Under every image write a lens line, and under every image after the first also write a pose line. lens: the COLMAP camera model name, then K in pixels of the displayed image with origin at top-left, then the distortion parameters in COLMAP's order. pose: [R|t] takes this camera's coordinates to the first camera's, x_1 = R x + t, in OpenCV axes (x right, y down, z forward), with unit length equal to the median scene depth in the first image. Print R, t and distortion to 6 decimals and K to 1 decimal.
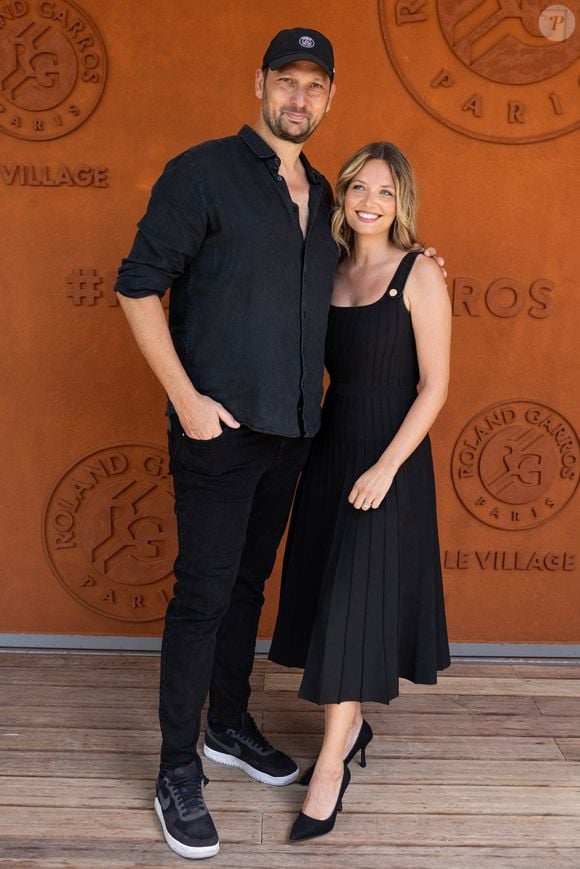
lens RADIAL K [[973.7, 0, 276.4], [0, 973.7, 438.9], [0, 0, 1]] dist [-0.006513, 0.005132]
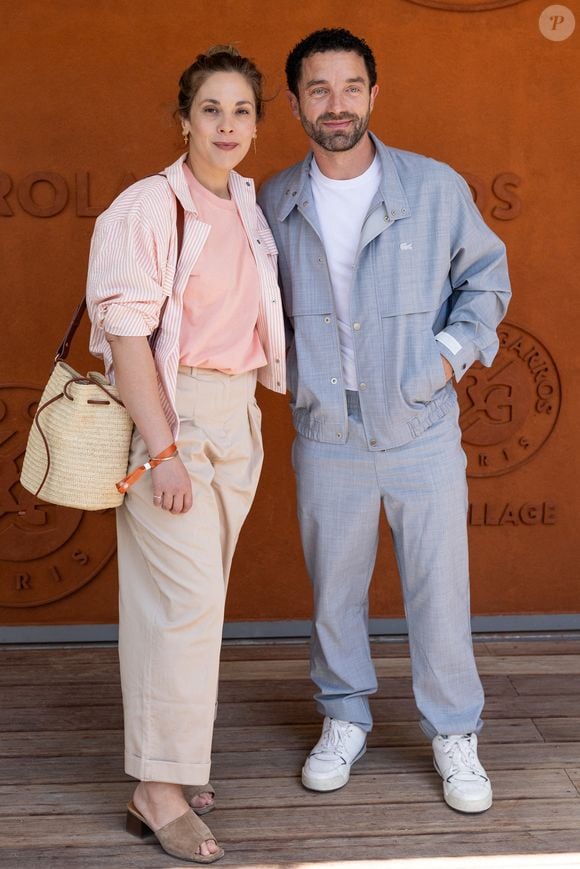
lens RADIAL K [[1371.0, 0, 275.2], [0, 1371.0, 393.2], [0, 0, 1]] dist [0.008460, -0.051299]
pose [[0.997039, -0.028193, 0.071539, -0.013308], [0.027854, 0.999596, 0.005733, 0.011979], [-0.071672, -0.003723, 0.997421, -0.163865]]
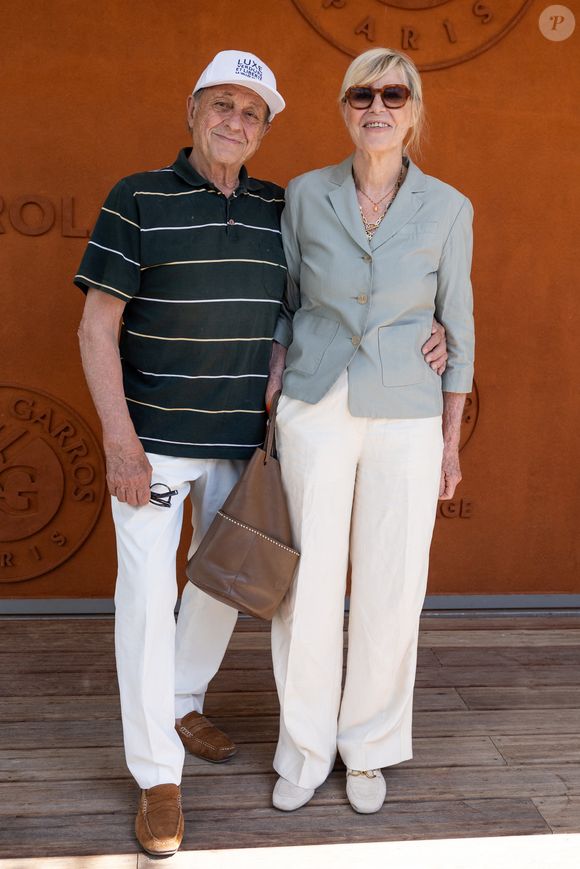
lens RADIAL K [[942.6, 0, 288.1], [0, 942.6, 415.0], [0, 0, 1]] dist [0.003285, 0.013525]
pose [[0.992076, -0.002533, 0.125613, 0.008649], [0.005459, 0.999722, -0.022956, 0.060161], [-0.125520, 0.023460, 0.991814, 0.100378]]
